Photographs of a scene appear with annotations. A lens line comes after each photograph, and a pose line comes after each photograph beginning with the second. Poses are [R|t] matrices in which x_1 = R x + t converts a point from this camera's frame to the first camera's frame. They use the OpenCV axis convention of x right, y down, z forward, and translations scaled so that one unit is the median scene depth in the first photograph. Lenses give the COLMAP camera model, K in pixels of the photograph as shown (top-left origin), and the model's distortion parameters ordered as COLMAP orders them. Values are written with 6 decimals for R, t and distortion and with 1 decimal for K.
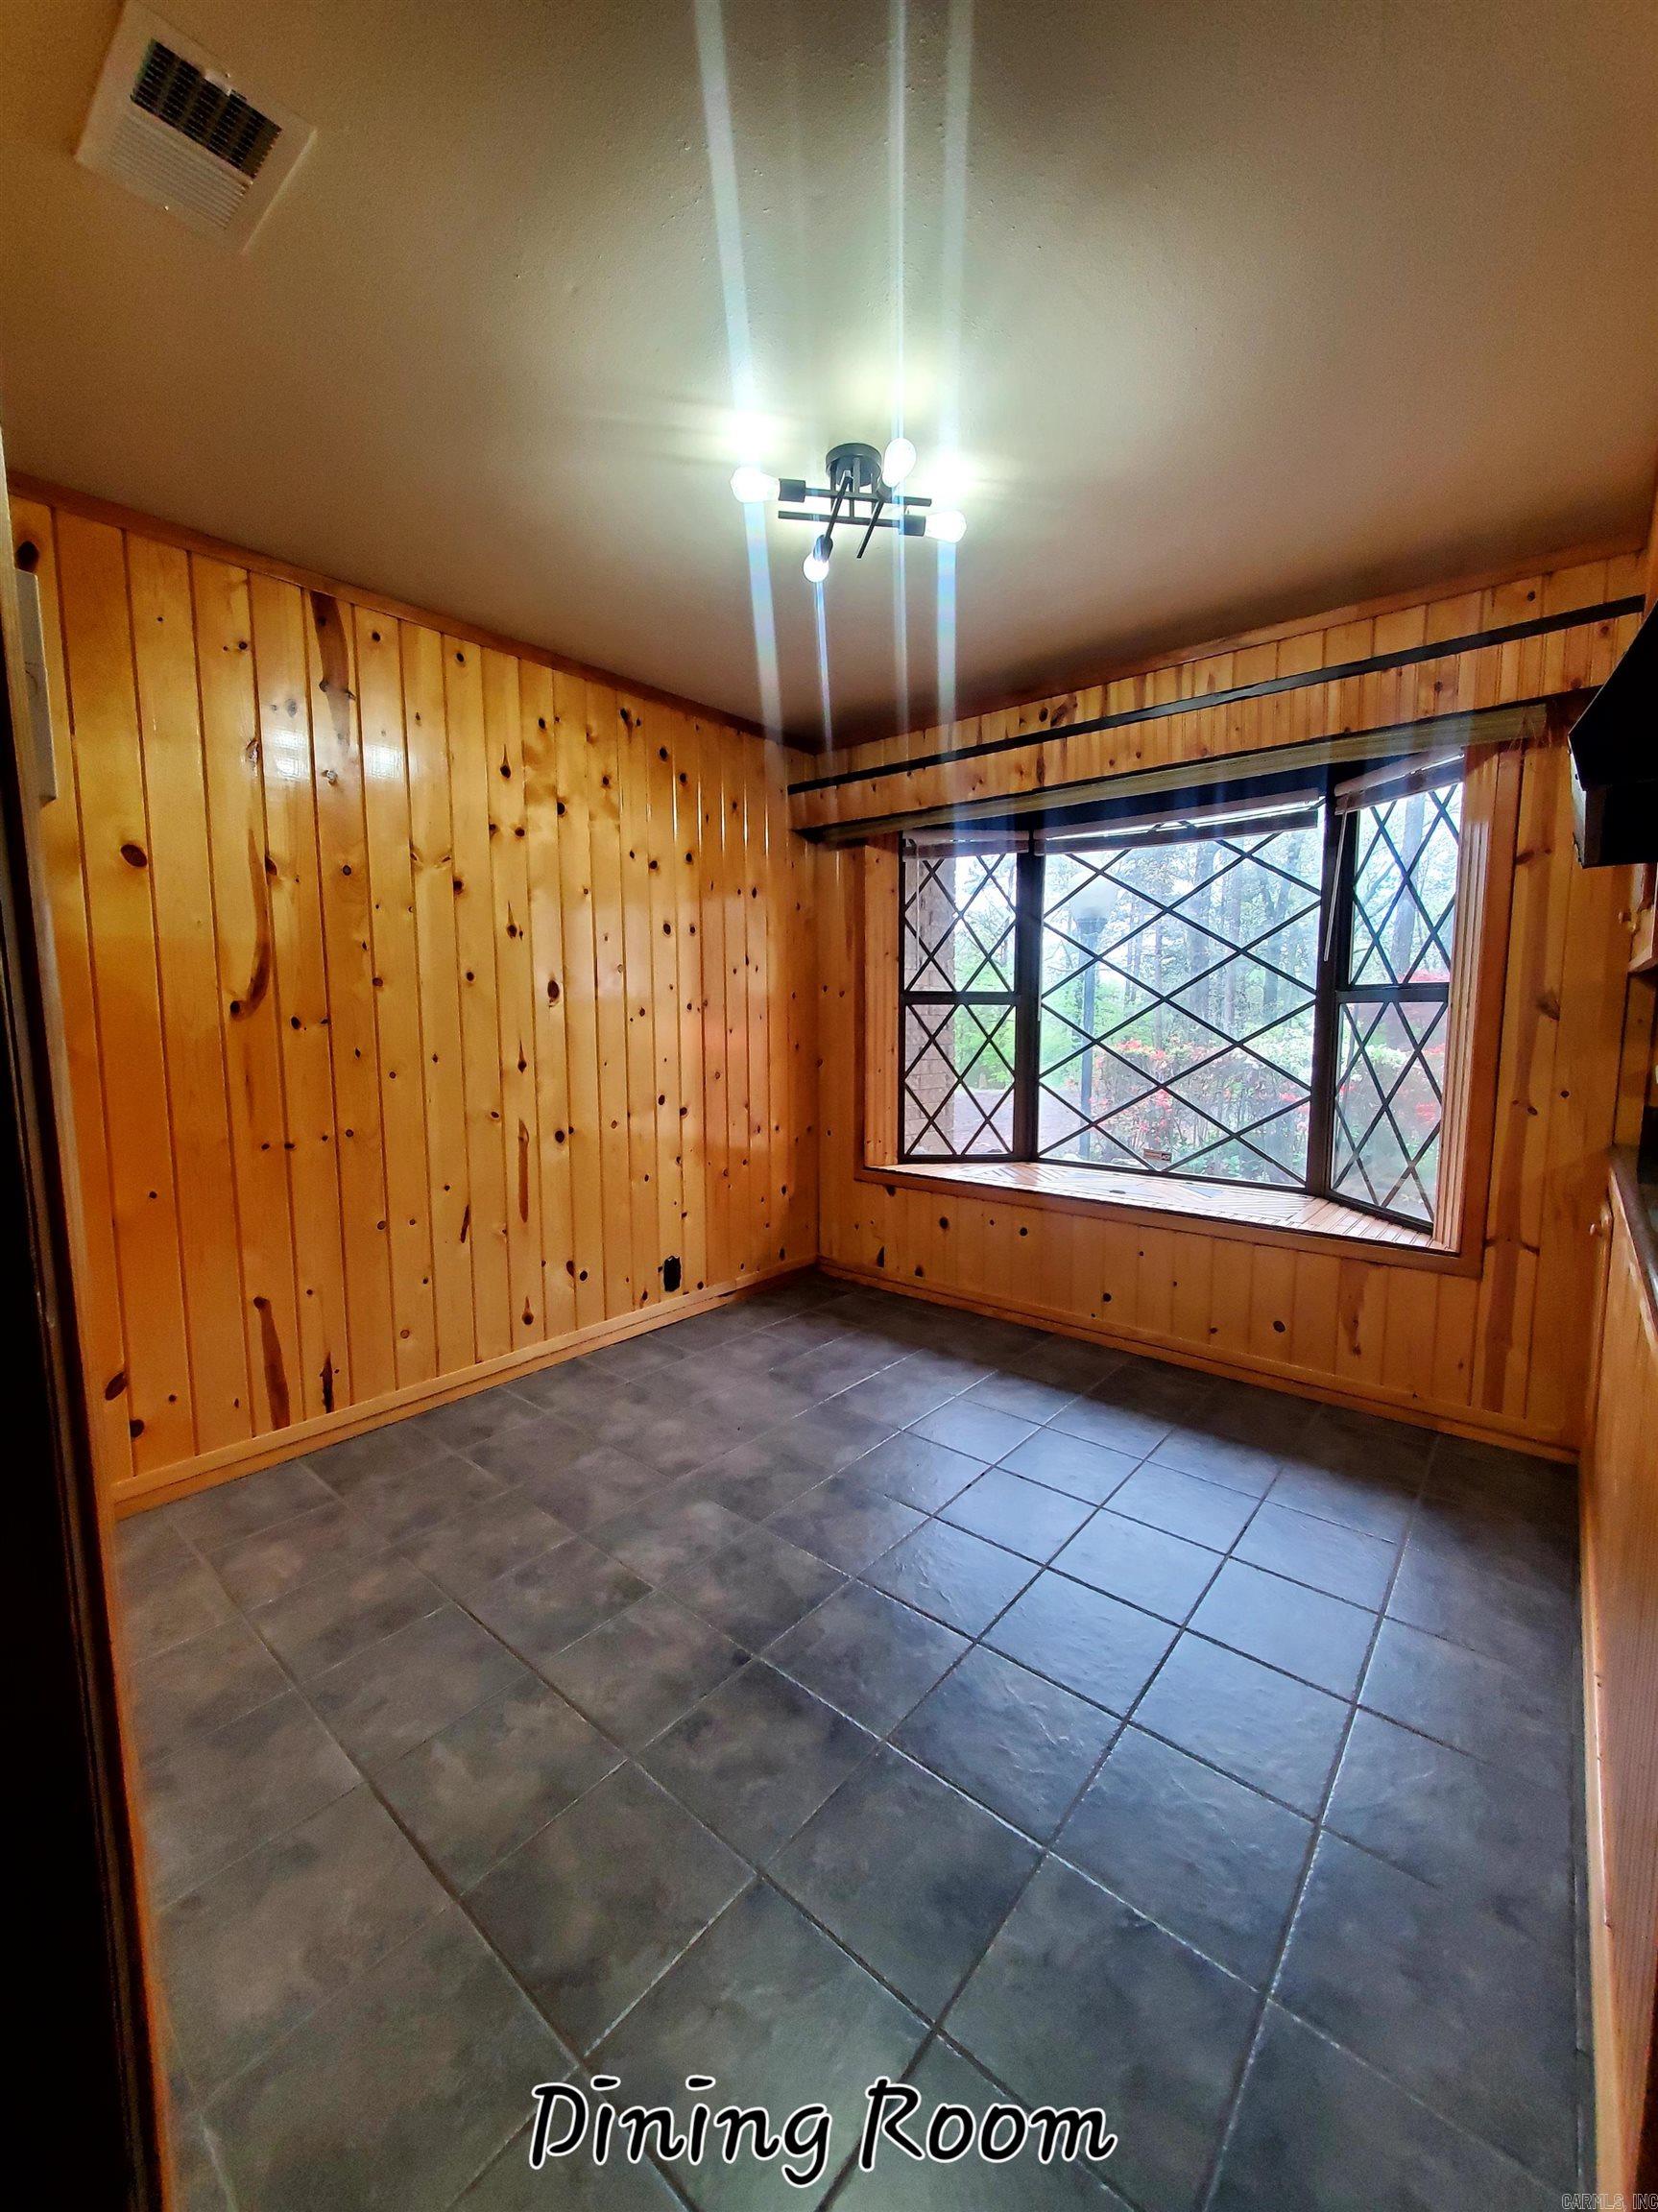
lens RADIAL K [[879.0, 0, 826.5], [0, 879.0, 1094.8], [0, 0, 1]] dist [0.001968, 0.000079]
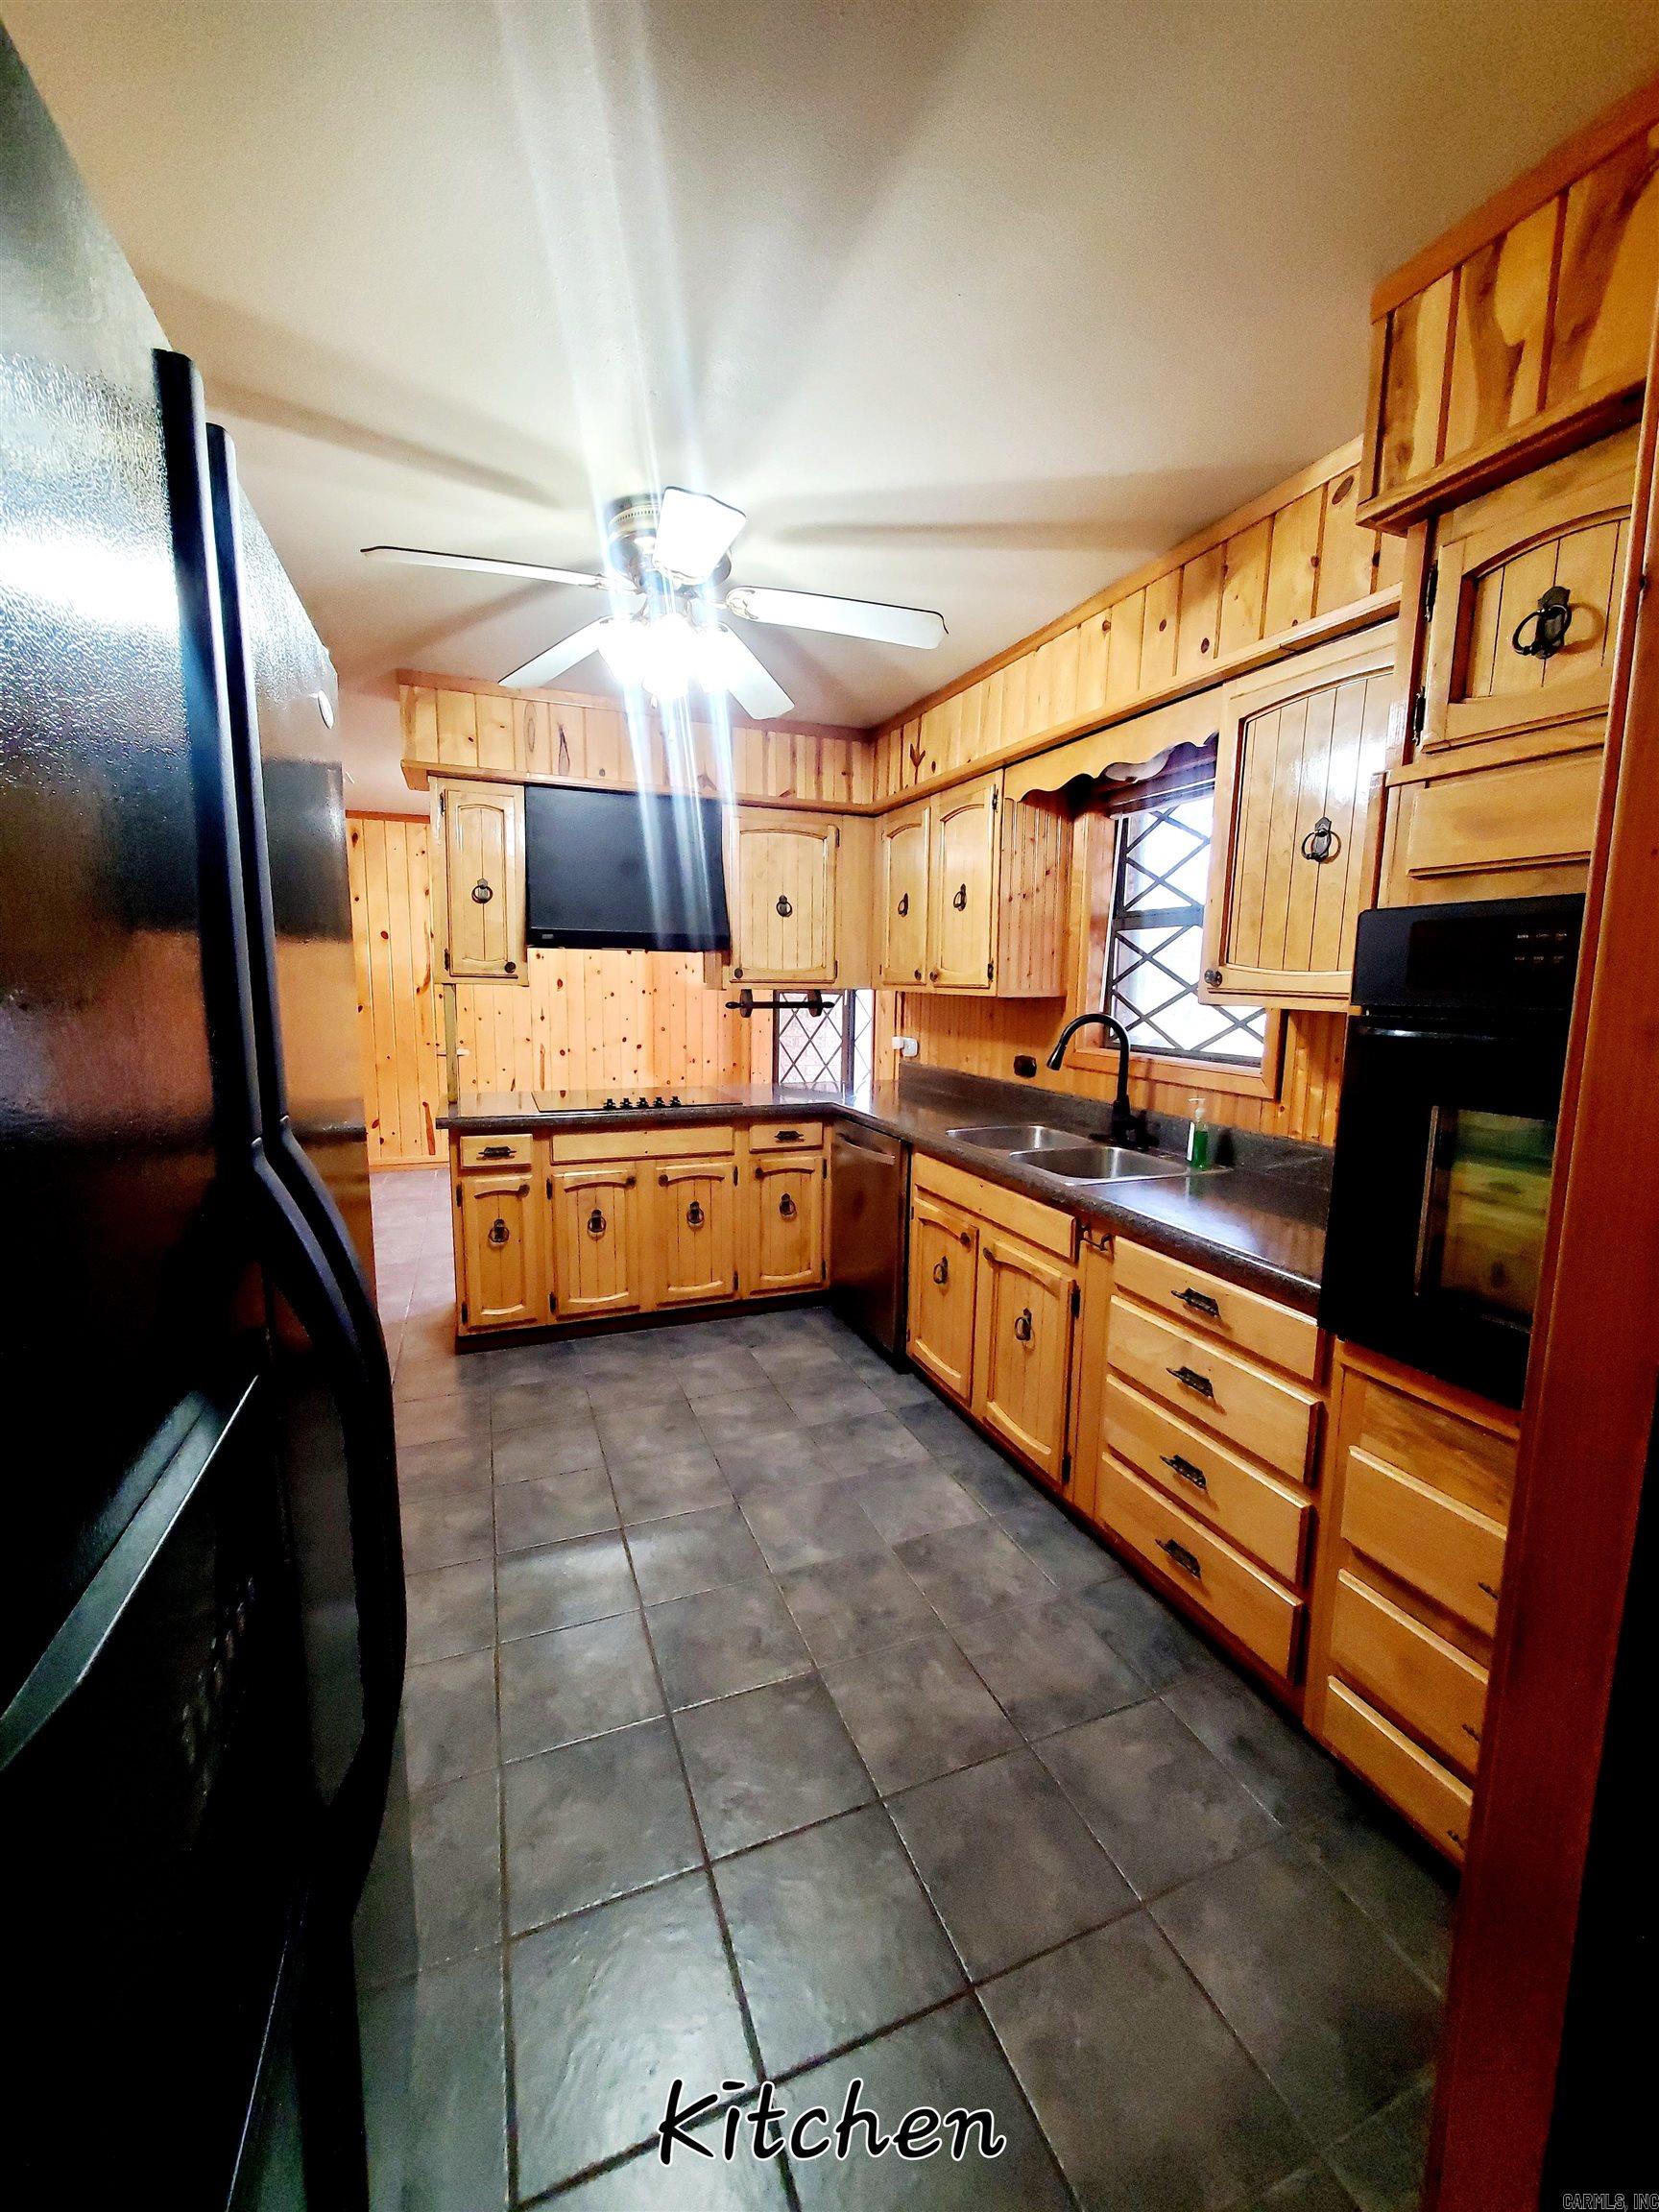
lens RADIAL K [[879.1, 0, 827.0], [0, 879.1, 1094.8], [0, 0, 1]] dist [0.001968, 0.000079]
pose [[0.882870, 0.078214, -0.463057, 1.257099], [-0.065299, 0.996900, 0.043884, 0.014441], [0.465054, -0.008507, 0.885241, -0.582104]]
